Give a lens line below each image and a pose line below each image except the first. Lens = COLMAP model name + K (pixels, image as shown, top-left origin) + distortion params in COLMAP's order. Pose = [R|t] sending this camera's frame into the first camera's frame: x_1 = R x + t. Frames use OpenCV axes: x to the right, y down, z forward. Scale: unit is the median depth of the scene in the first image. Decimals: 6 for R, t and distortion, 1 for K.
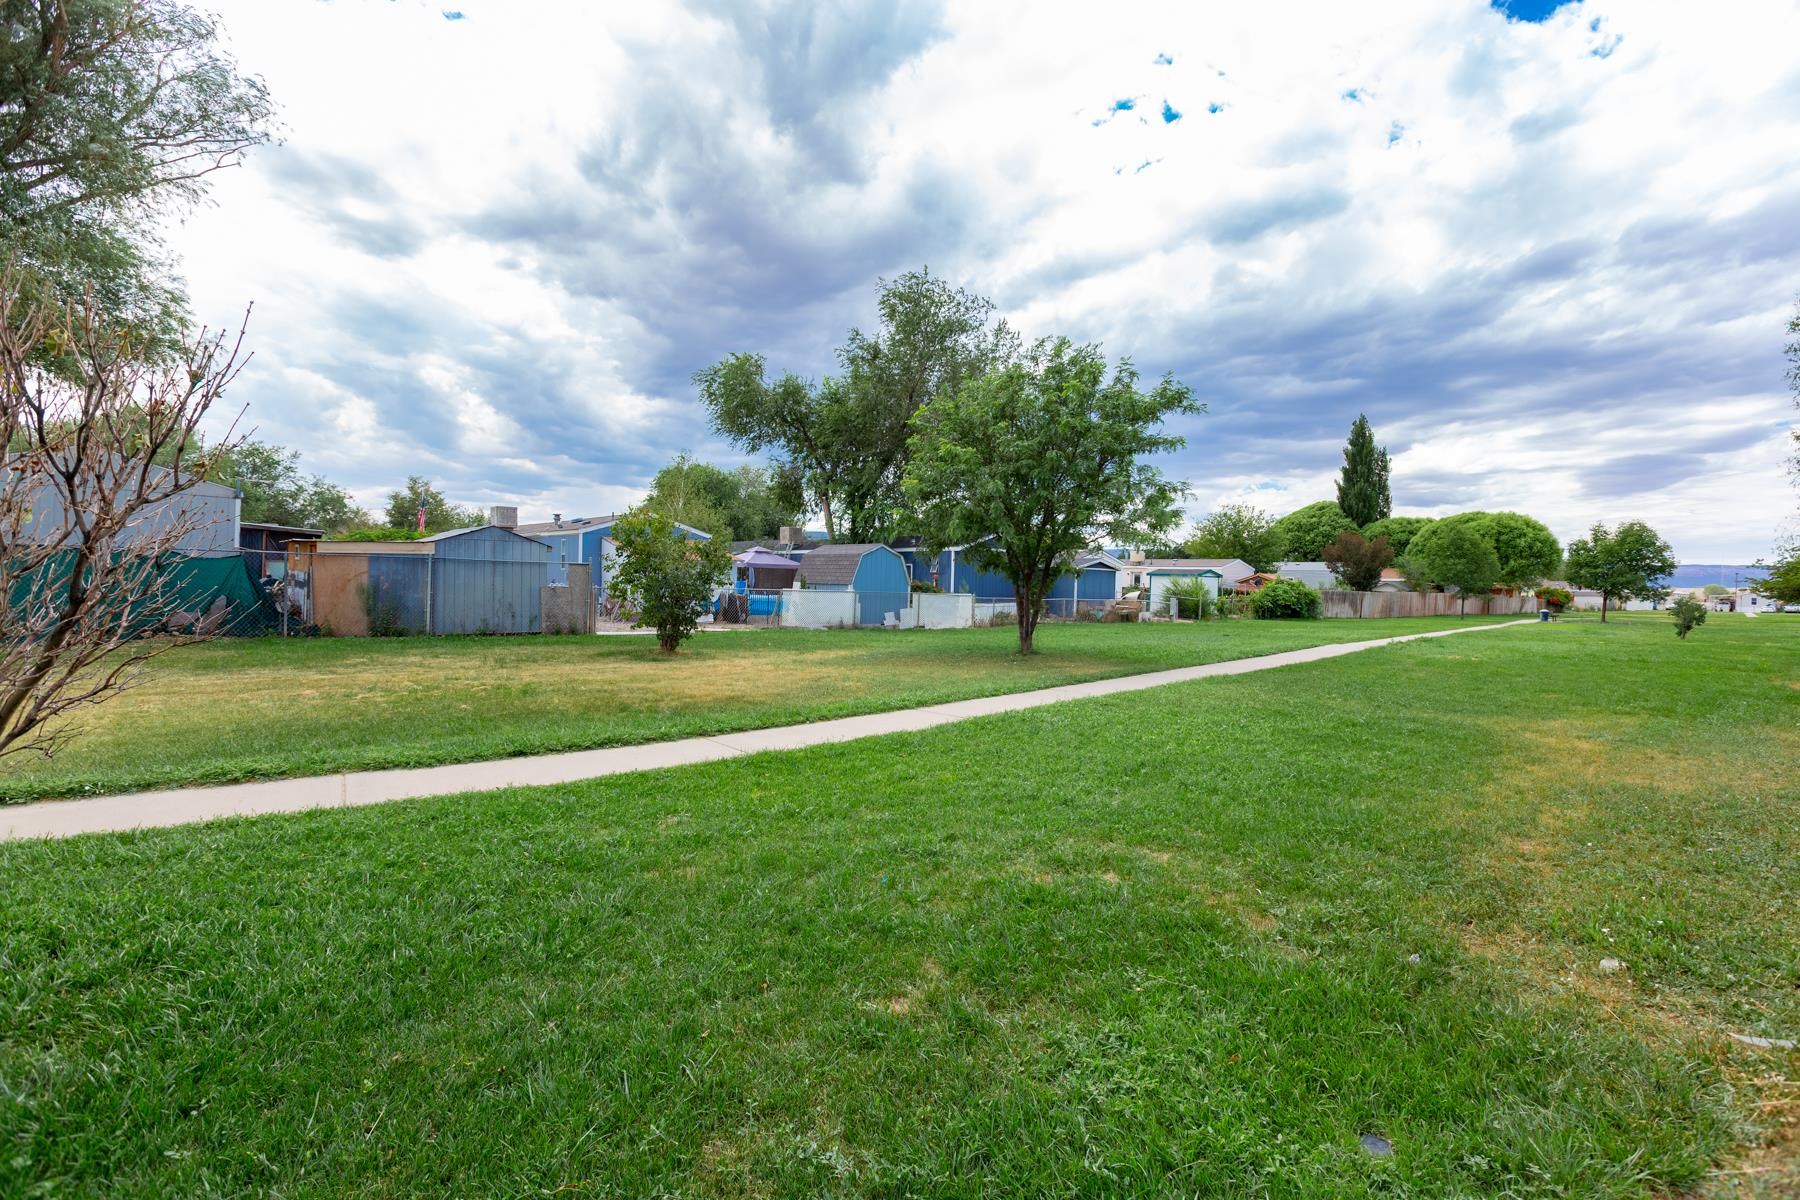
lens RADIAL K [[837.5, 0, 904.6], [0, 837.5, 588.0], [0, 0, 1]] dist [-0.003193, -0.001312]
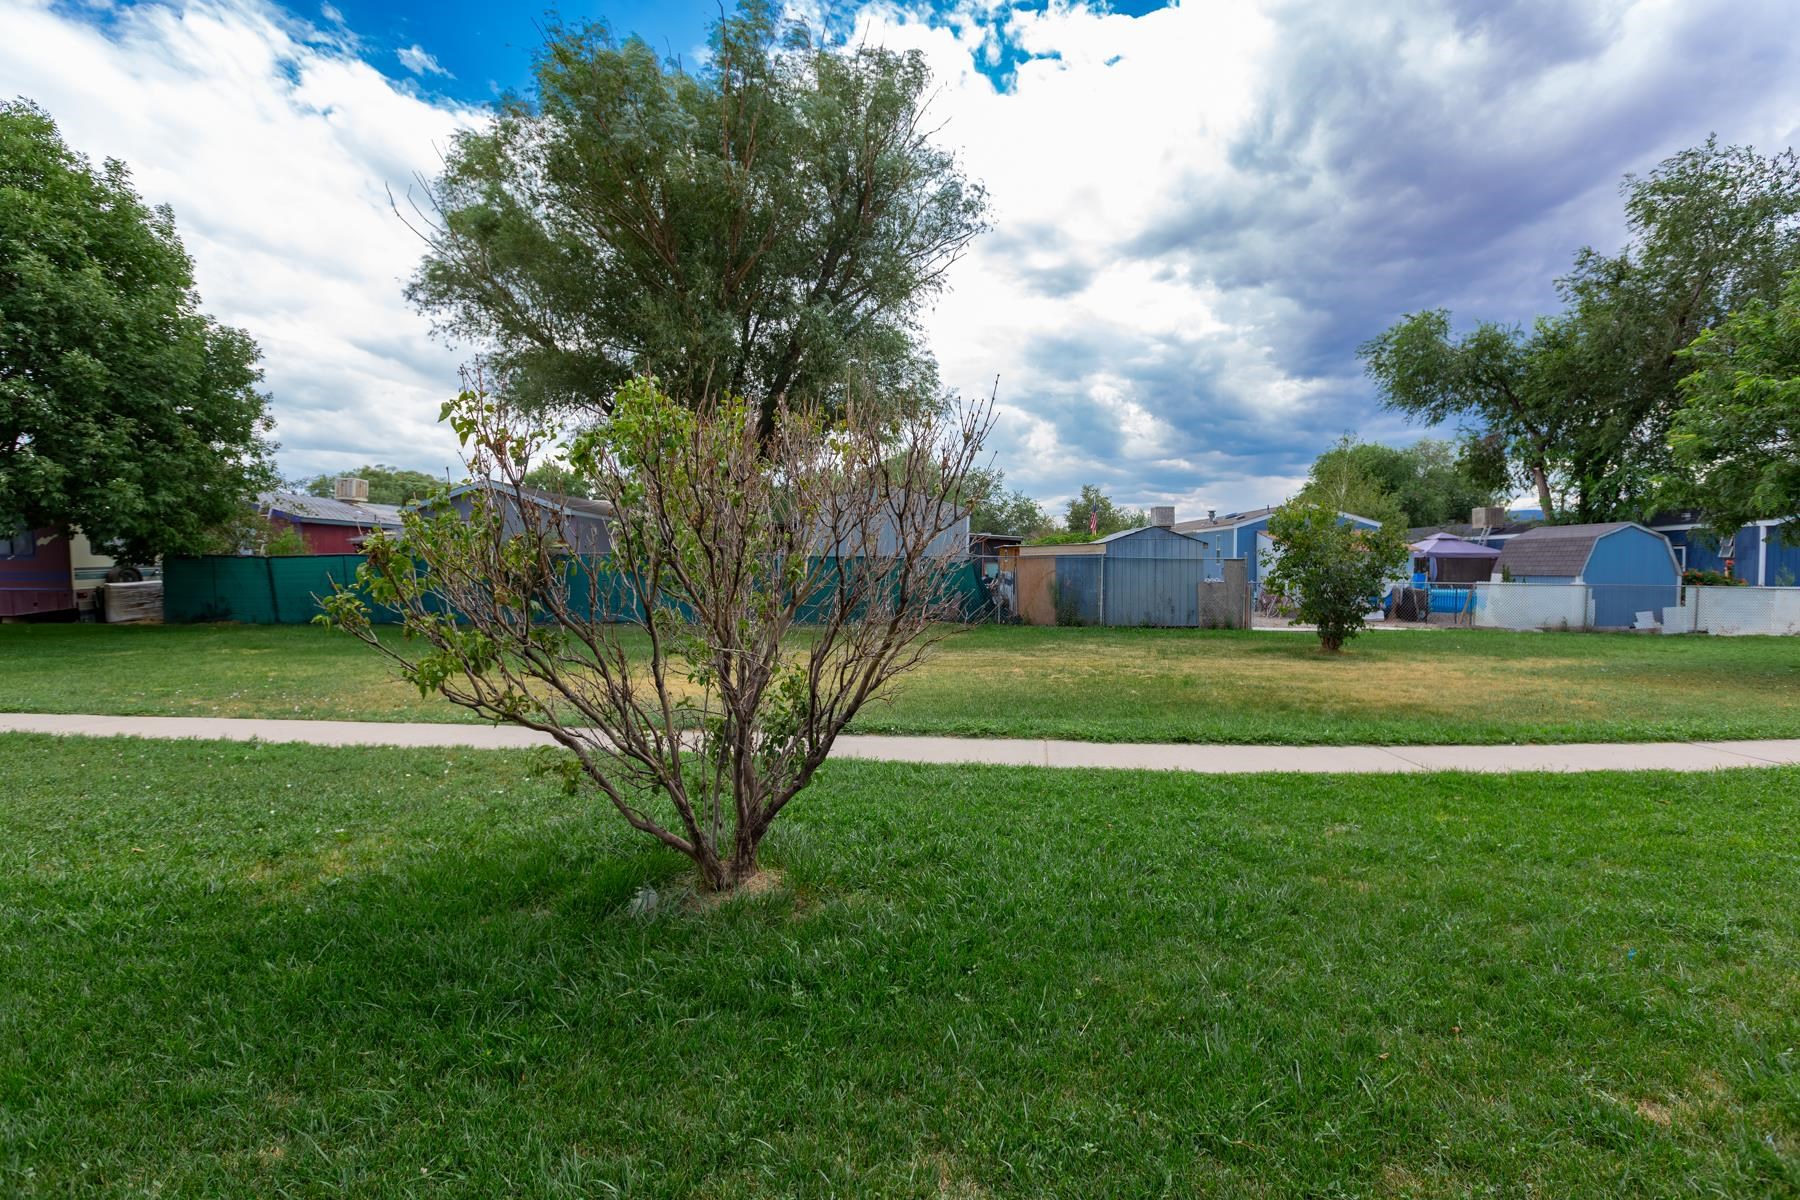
lens RADIAL K [[837.5, 0, 905.4], [0, 837.5, 593.7], [0, 0, 1]] dist [-0.003193, -0.001312]
pose [[0.736431, 0.000897, -0.676512, 0.000559], [0.008505, 0.999908, 0.010584, -0.001205], [0.676459, -0.013549, 0.736355, -0.007900]]
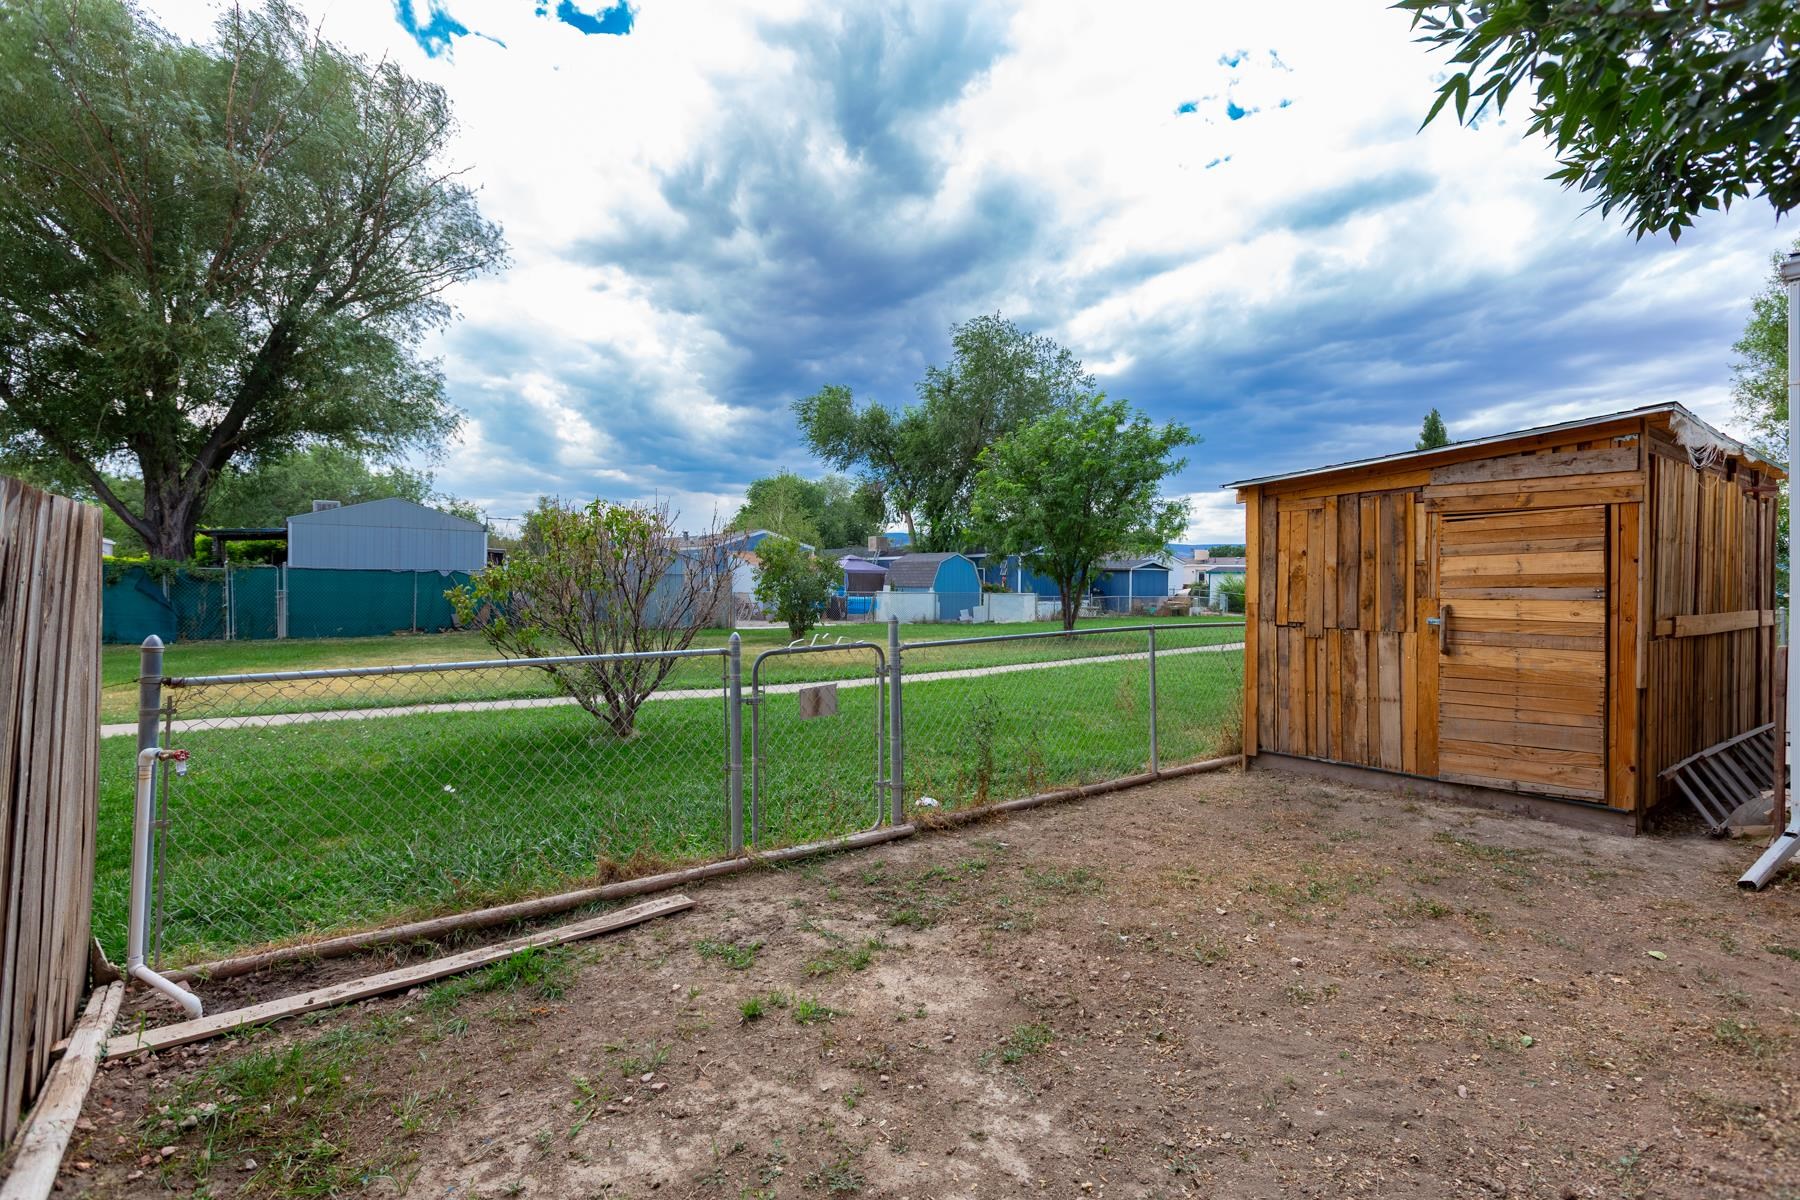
lens RADIAL K [[837.5, 0, 906.2], [0, 837.5, 599.7], [0, 0, 1]] dist [-0.003193, -0.001312]
pose [[0.995843, -0.013218, -0.090120, 0.007427], [0.014542, 0.999796, 0.014046, -0.003191], [0.089916, -0.015298, 0.995832, -0.199479]]
